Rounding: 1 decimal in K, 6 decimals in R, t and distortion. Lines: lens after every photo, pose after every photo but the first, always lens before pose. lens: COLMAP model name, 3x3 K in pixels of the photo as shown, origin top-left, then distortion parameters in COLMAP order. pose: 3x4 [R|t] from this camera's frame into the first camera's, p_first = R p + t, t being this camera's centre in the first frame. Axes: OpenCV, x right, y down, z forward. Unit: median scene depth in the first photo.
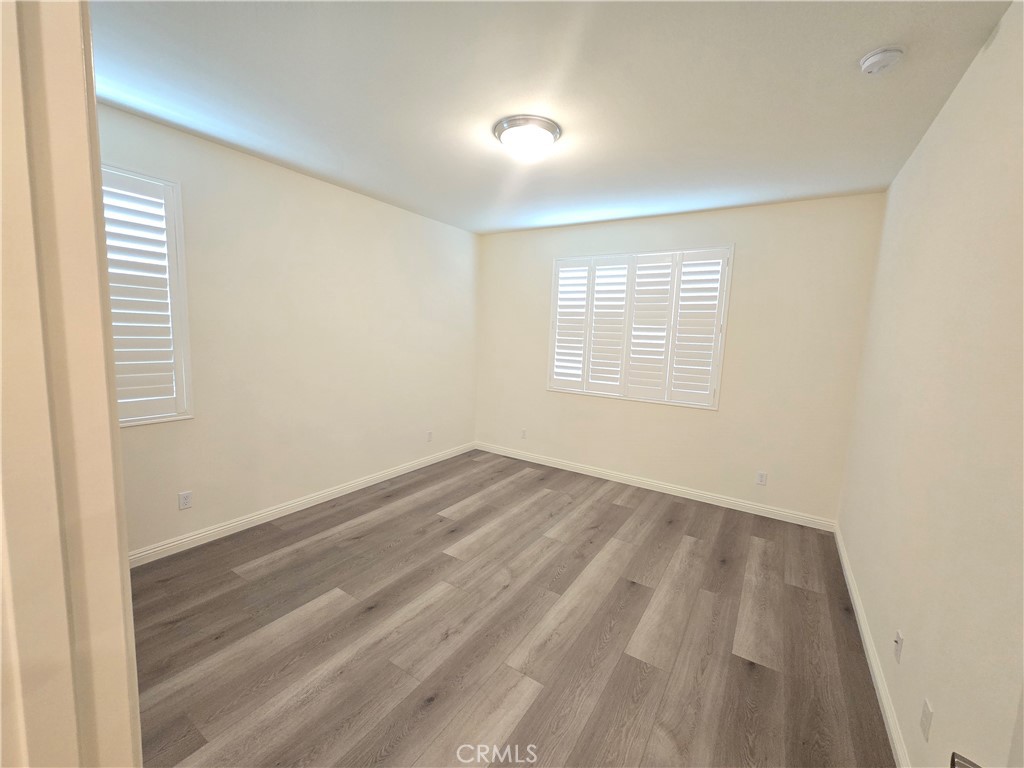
lens RADIAL K [[416.7, 0, 523.0], [0, 416.7, 379.6], [0, 0, 1]] dist [0.002730, 0.000444]
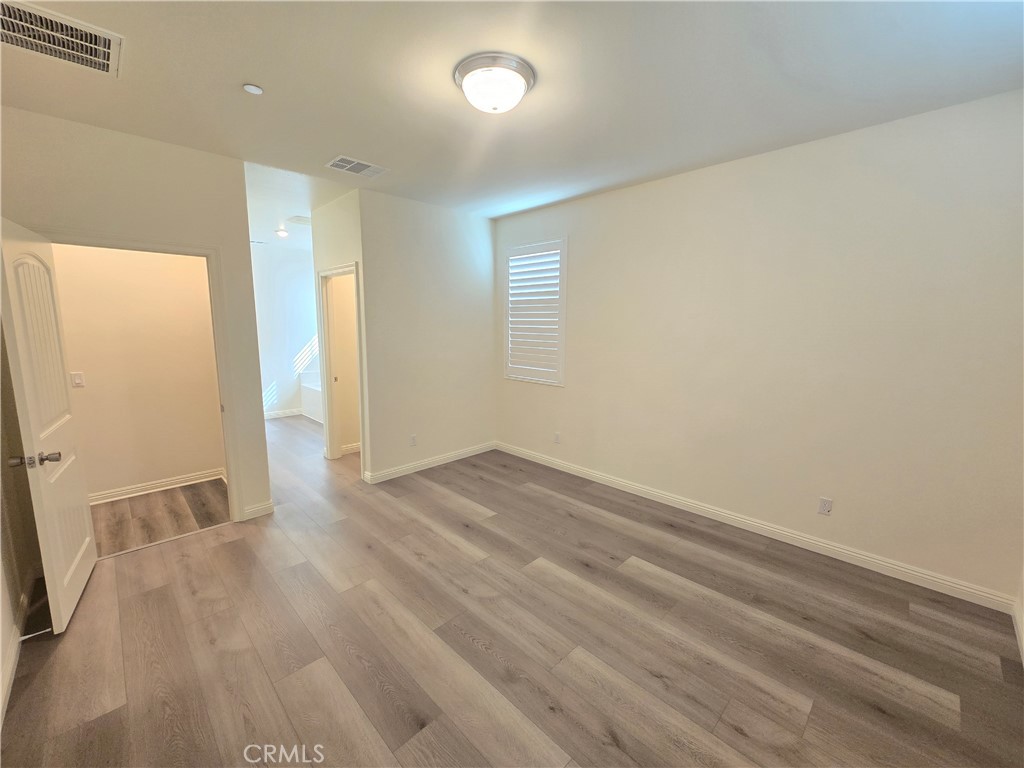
lens RADIAL K [[416.7, 0, 505.5], [0, 416.7, 384.5], [0, 0, 1]] dist [0.002730, 0.000444]
pose [[-0.240975, 0.102777, -0.965074, 0.668298], [-0.123181, 0.983096, 0.135455, -0.089828], [0.962682, 0.151520, -0.224242, 1.015481]]
